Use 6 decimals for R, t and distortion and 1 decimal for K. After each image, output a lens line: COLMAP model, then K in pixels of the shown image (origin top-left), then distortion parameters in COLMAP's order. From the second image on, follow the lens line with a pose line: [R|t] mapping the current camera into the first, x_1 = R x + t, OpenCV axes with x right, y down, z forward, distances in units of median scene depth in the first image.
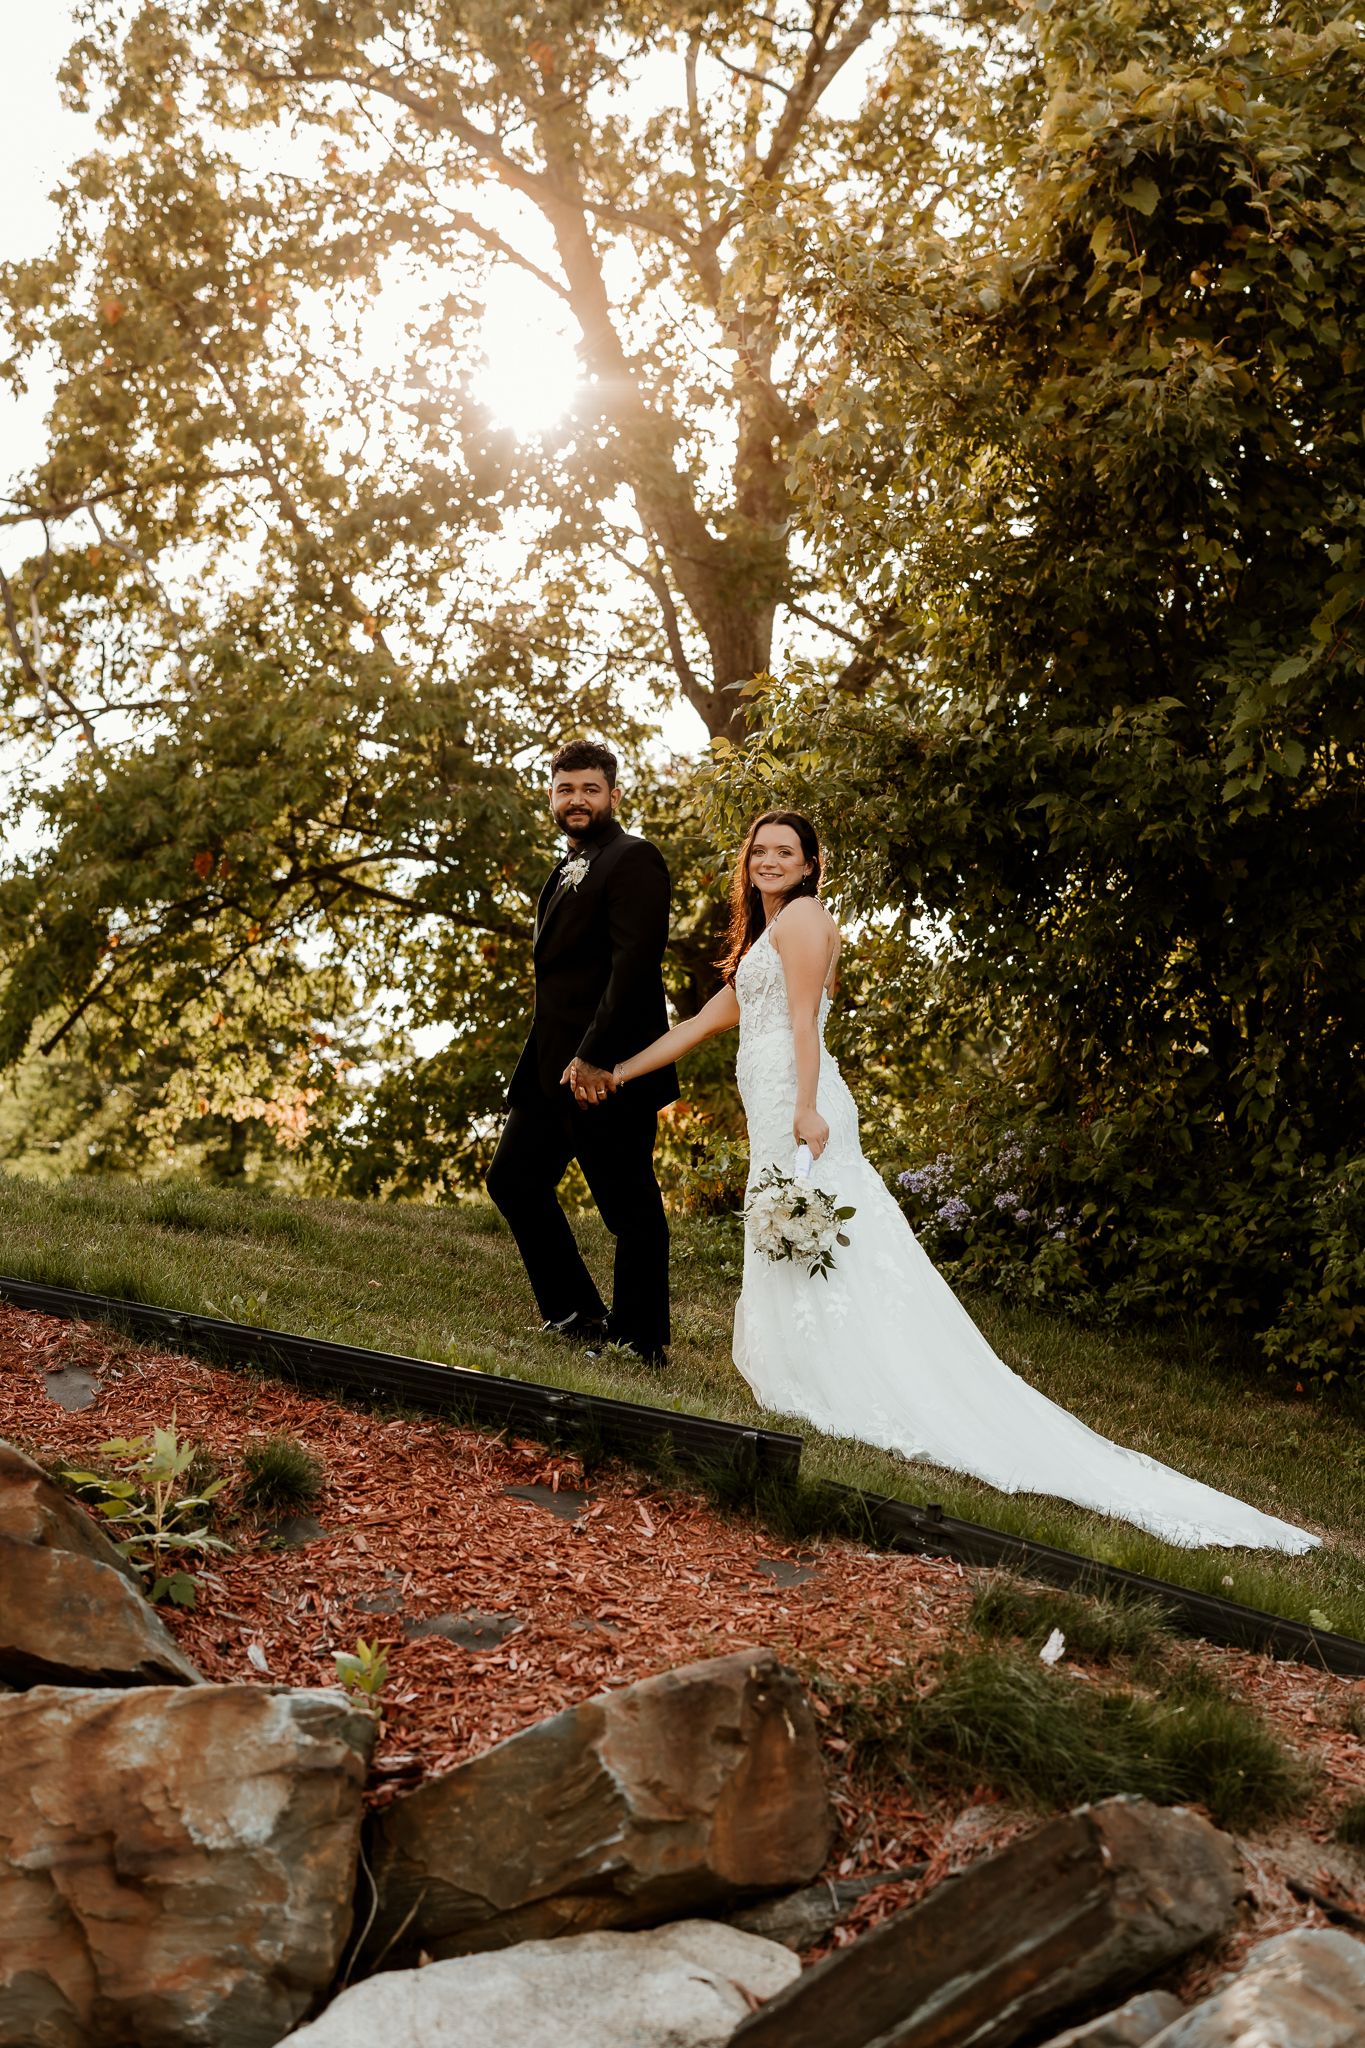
lens RADIAL K [[2897.0, 0, 682.8], [0, 2897.0, 1024.1], [0, 0, 1]] dist [0.007005, 0.000000]
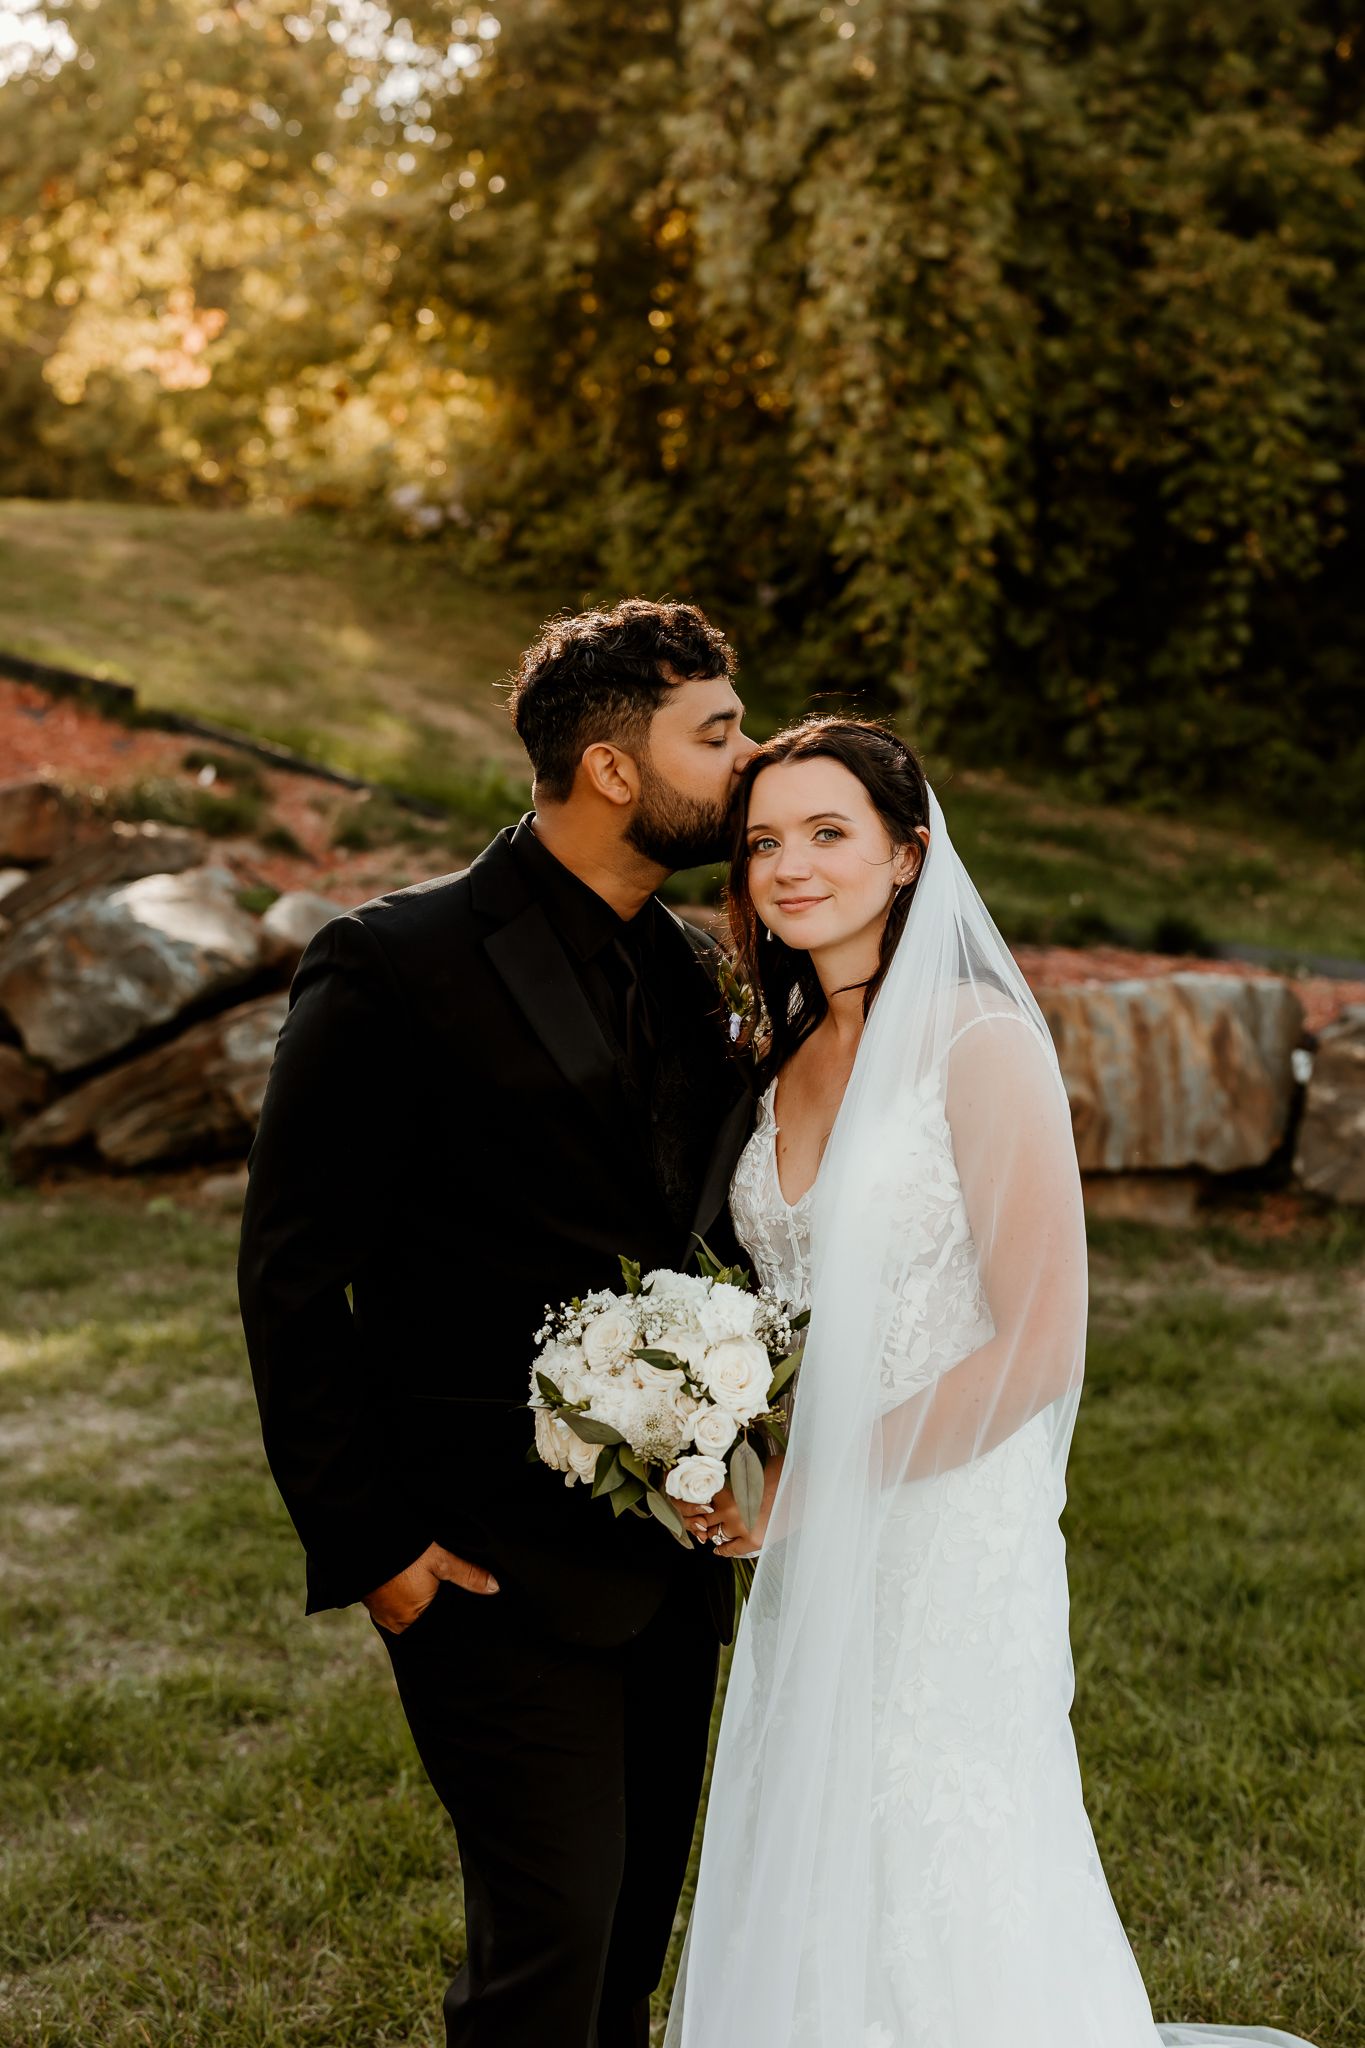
lens RADIAL K [[2897.0, 0, 691.1], [0, 2897.0, 1026.4], [0, 0, 1]] dist [0.007005, 0.000000]
pose [[0.999739, -0.005625, -0.022138, 0.491545], [0.011801, 0.957027, 0.289759, -0.238445], [0.019557, -0.289945, 0.956844, -1.161308]]
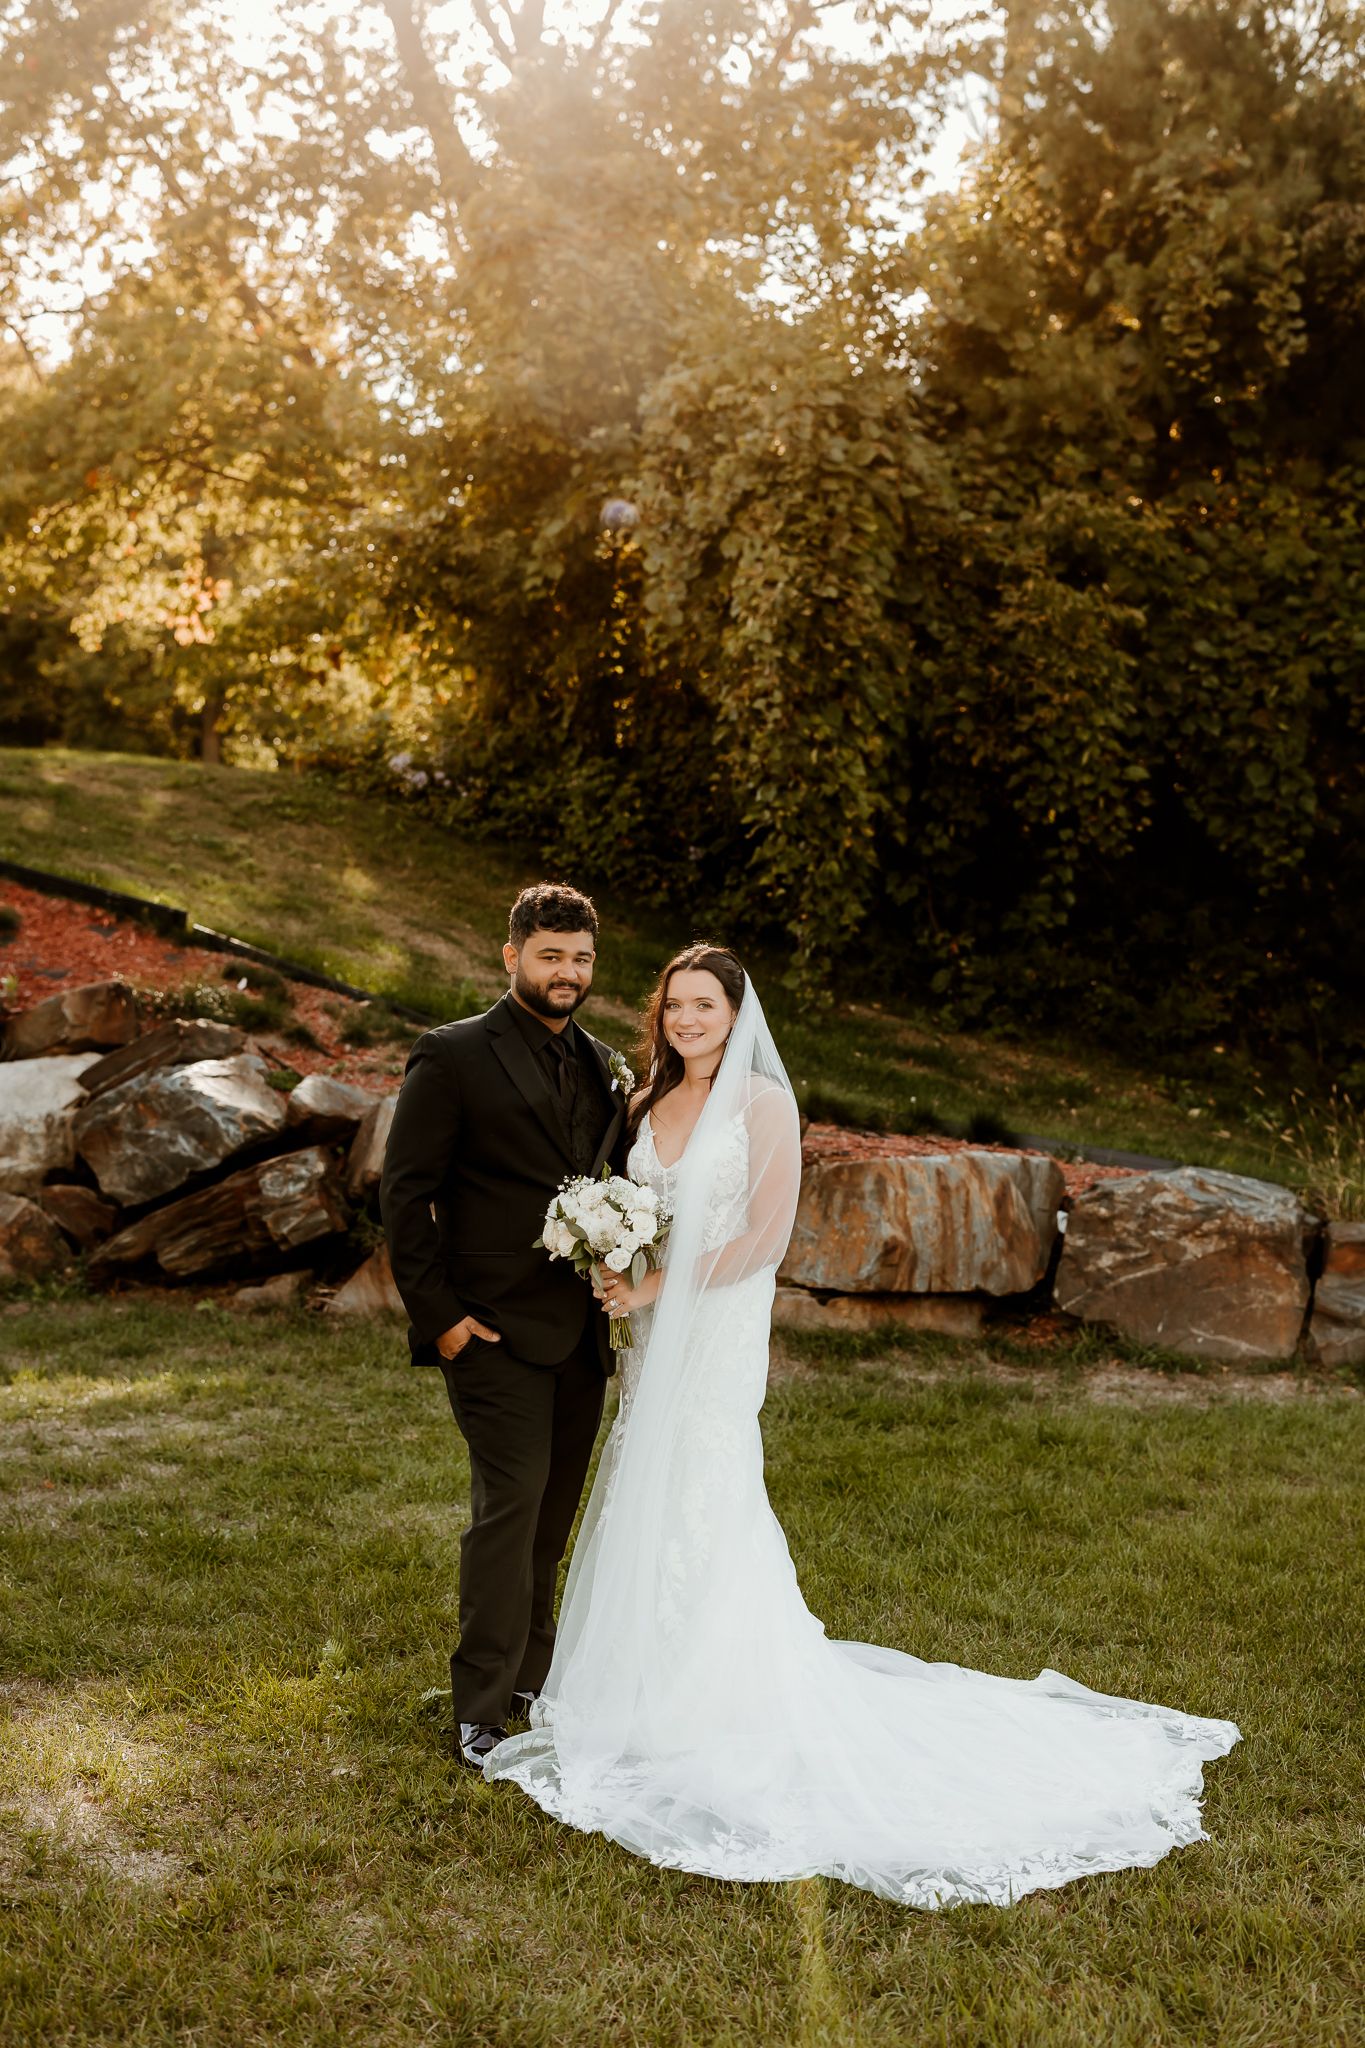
lens RADIAL K [[2897.0, 0, 681.7], [0, 2897.0, 1021.9], [0, 0, 1]] dist [0.007005, 0.000000]
pose [[0.999652, 0.024849, -0.008847, 0.523345], [-0.022445, 0.977537, 0.209564, -0.338875], [0.013856, -0.209293, 0.977755, -1.698465]]
